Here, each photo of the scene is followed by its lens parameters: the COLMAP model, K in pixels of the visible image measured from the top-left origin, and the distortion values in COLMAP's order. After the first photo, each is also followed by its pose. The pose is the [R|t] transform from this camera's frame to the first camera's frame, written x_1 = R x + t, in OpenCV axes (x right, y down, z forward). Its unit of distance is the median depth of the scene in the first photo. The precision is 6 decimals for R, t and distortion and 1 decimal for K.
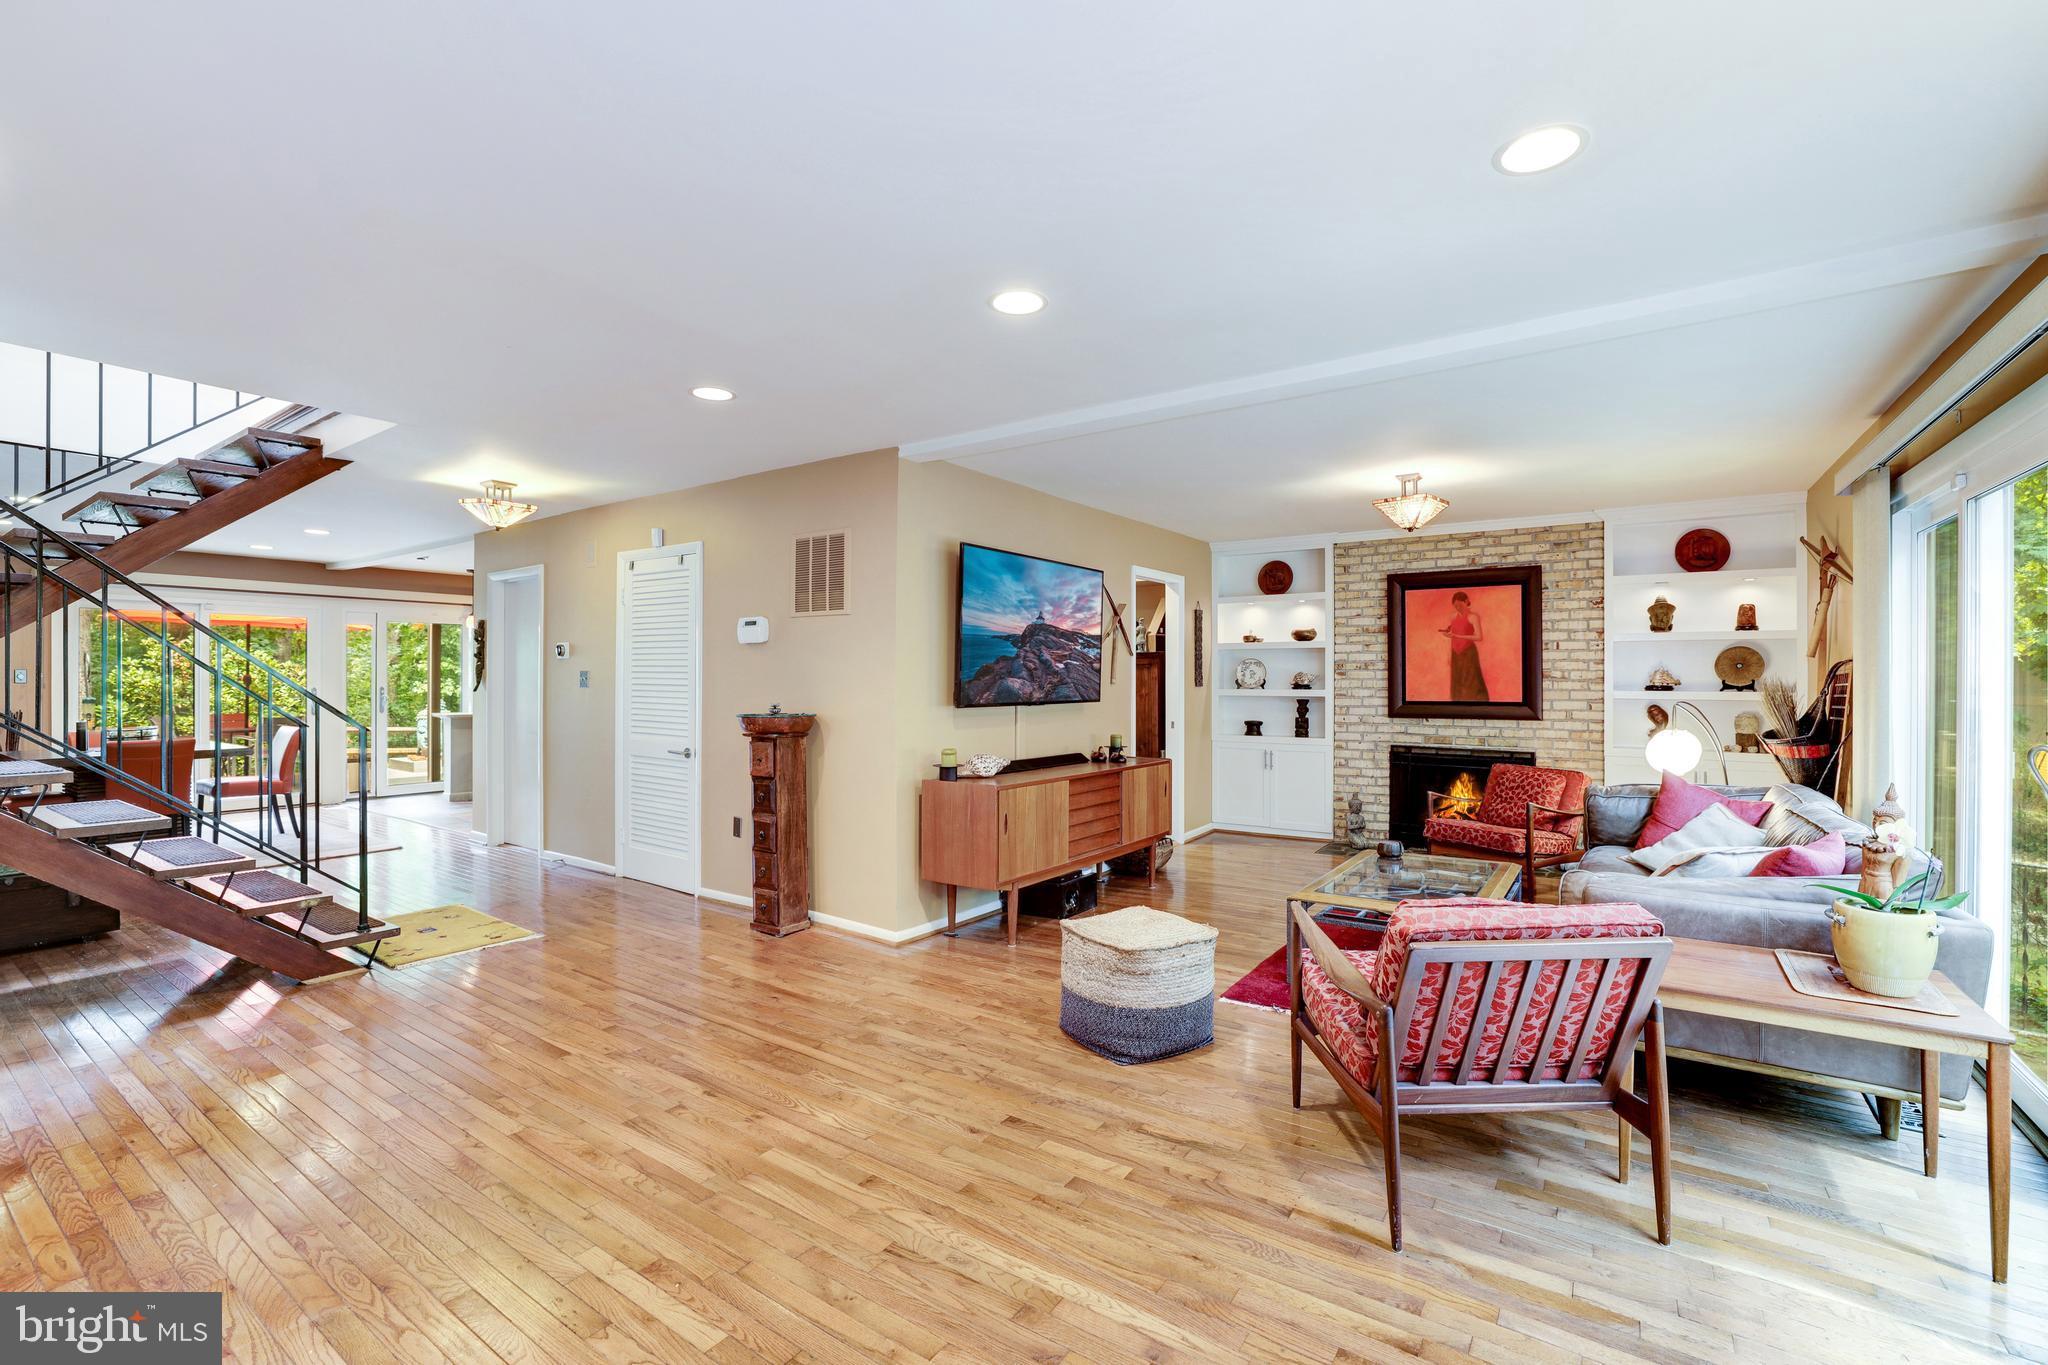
lens RADIAL K [[884.1, 0, 1020.7], [0, 884.1, 662.4], [0, 0, 1]] dist [-0.034364, 0.015299]
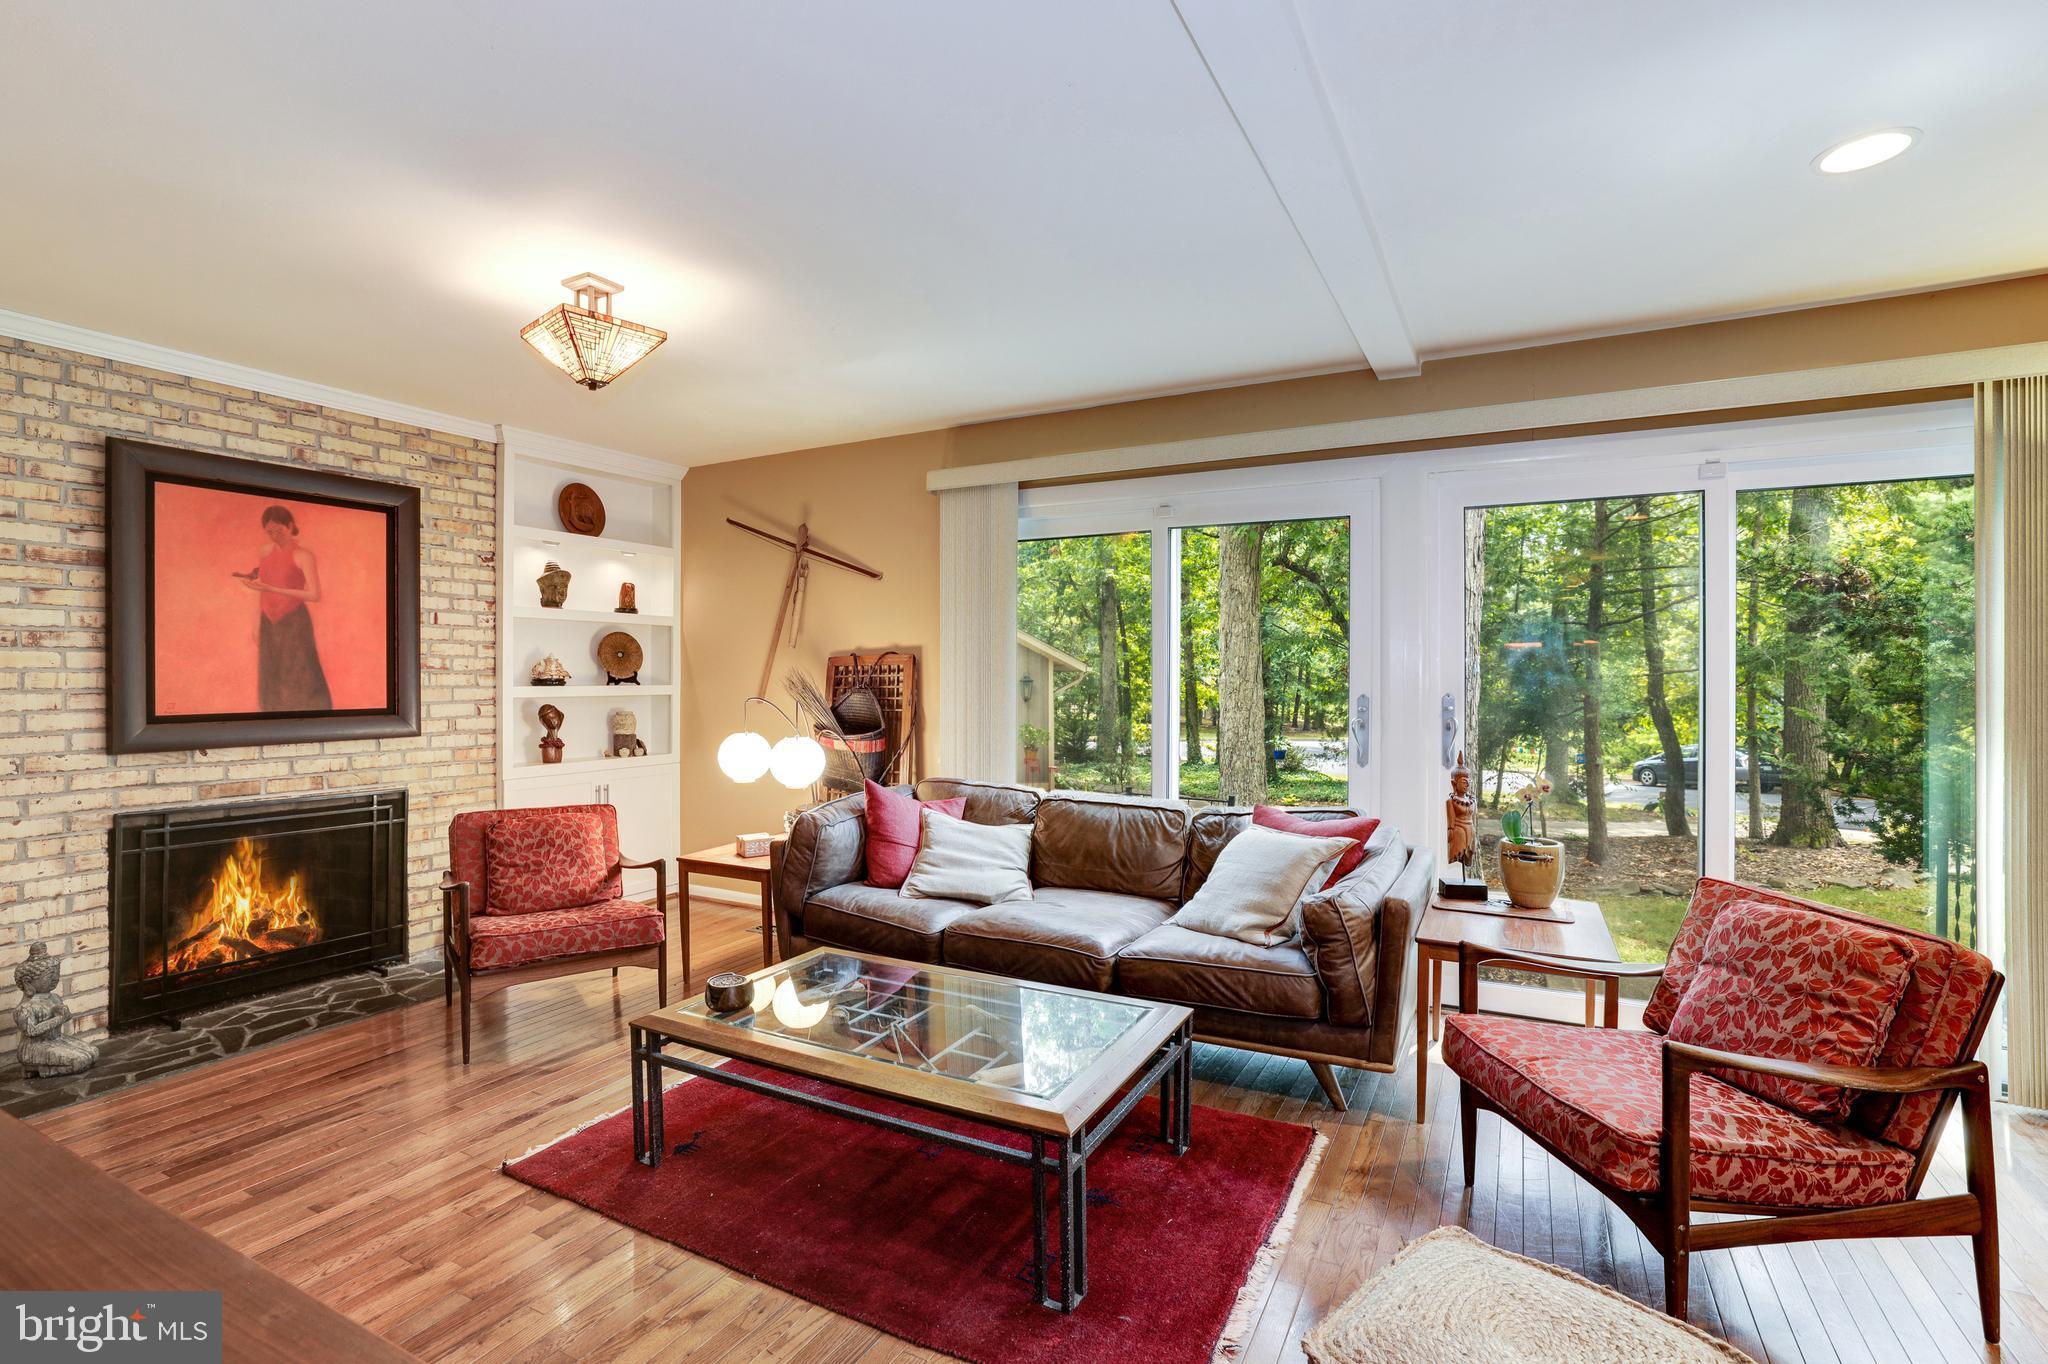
lens RADIAL K [[951.1, 0, 1009.4], [0, 951.1, 666.6], [0, 0, 1]] dist [-0.008859, 0.002072]
pose [[-0.100980, 0.005745, 0.994872, -0.121521], [-0.018054, 0.999808, -0.007606, 0.014157], [-0.994725, -0.018729, -0.100857, 0.648730]]
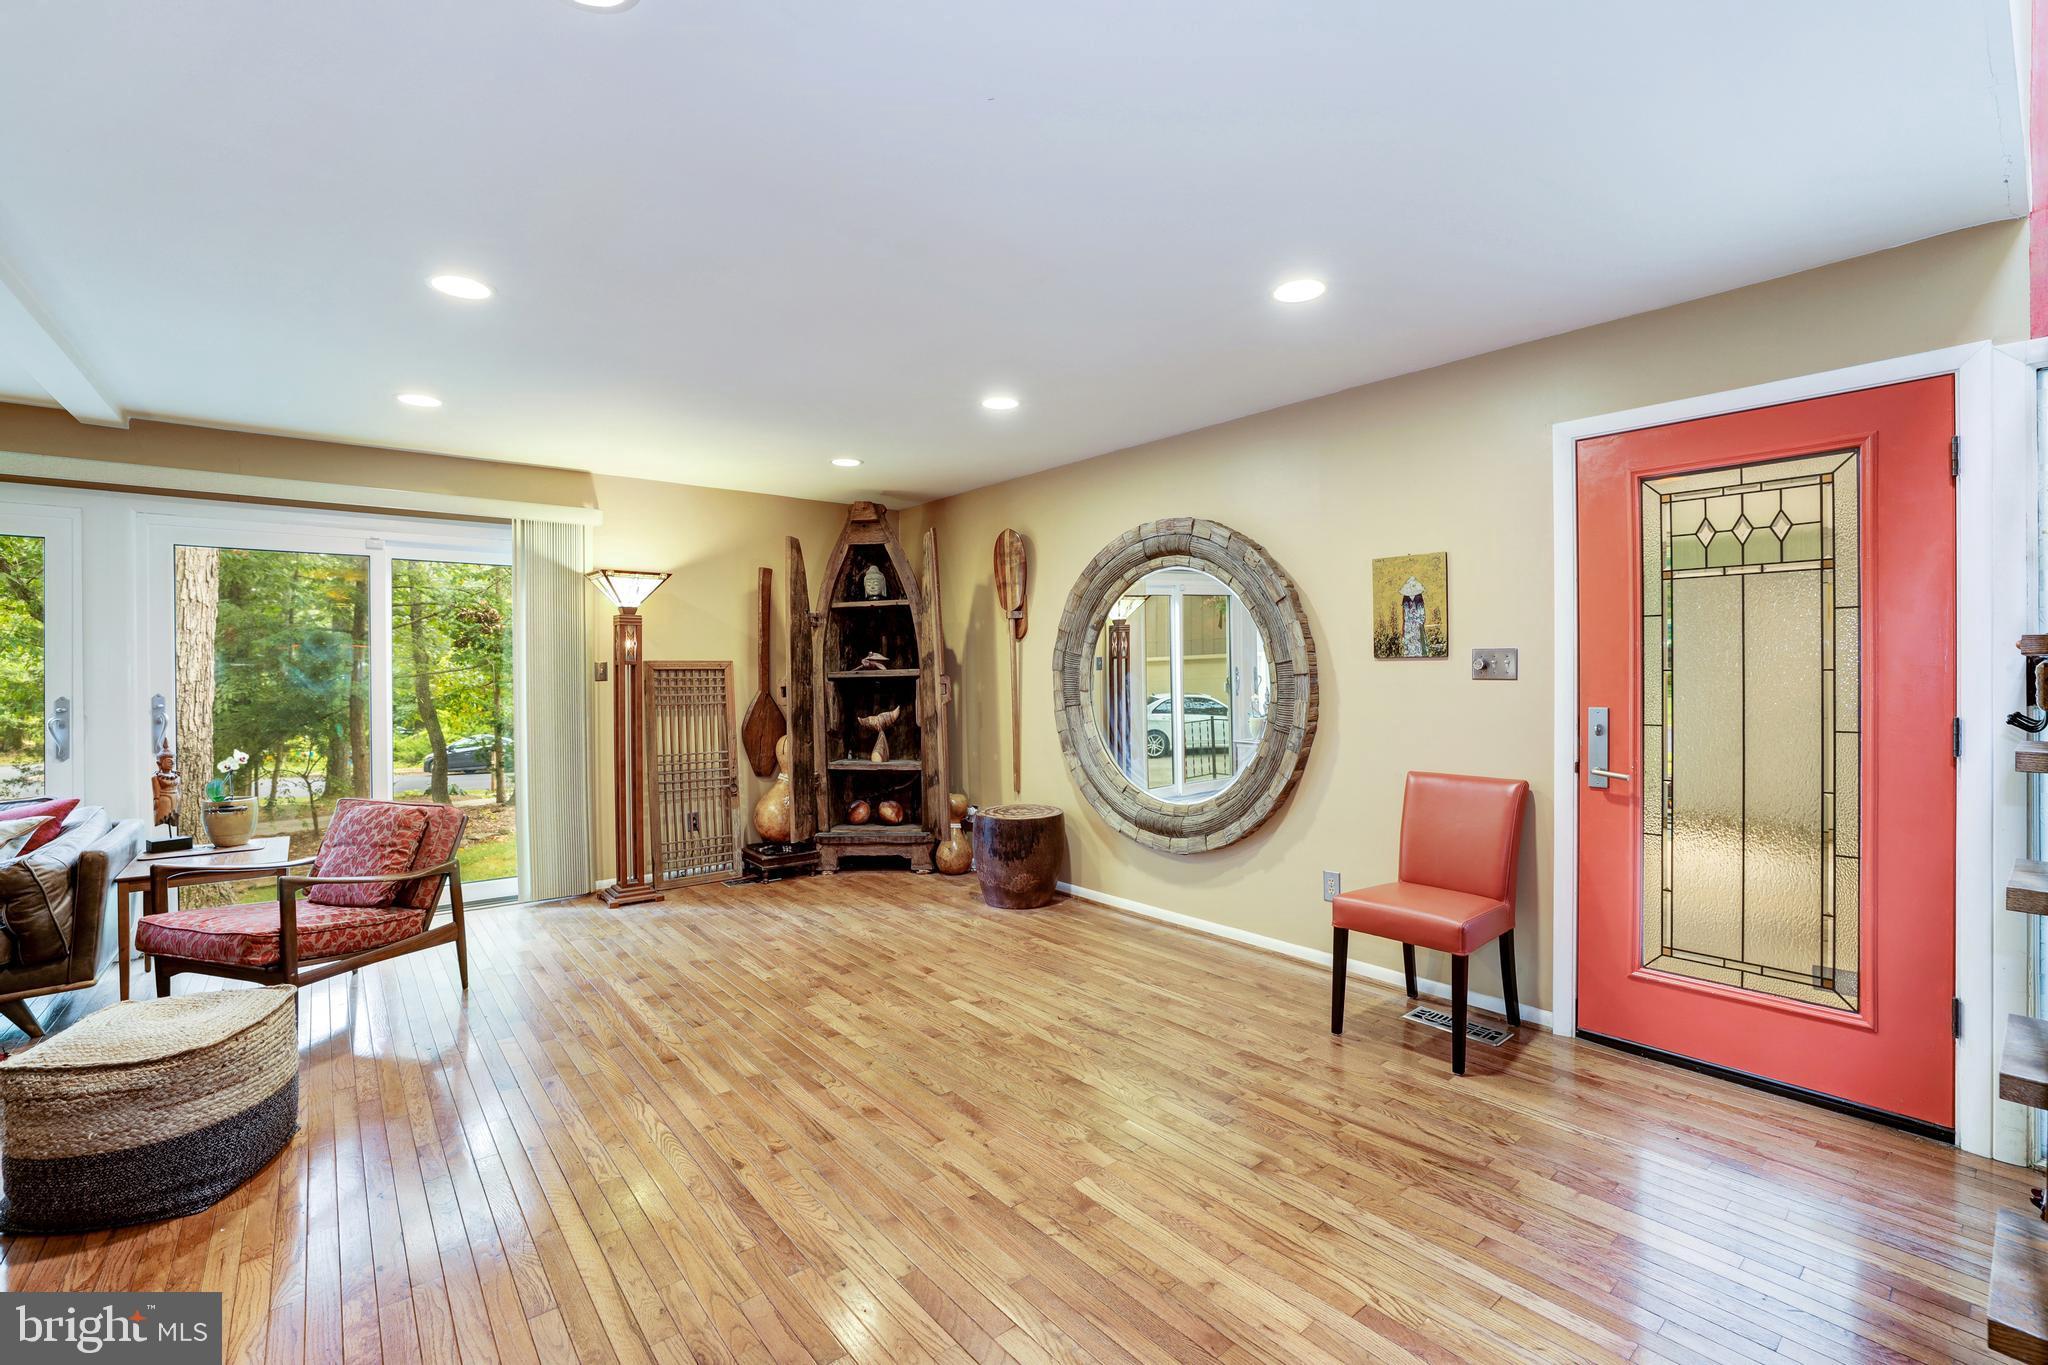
lens RADIAL K [[884.1, 0, 1016.3], [0, 884.1, 677.6], [0, 0, 1]] dist [-0.034364, 0.015299]
pose [[-0.955721, 0.008385, 0.294154, -0.378066], [0.006856, 0.999957, -0.006230, 0.016281], [-0.294193, -0.003937, -0.955738, 0.756810]]
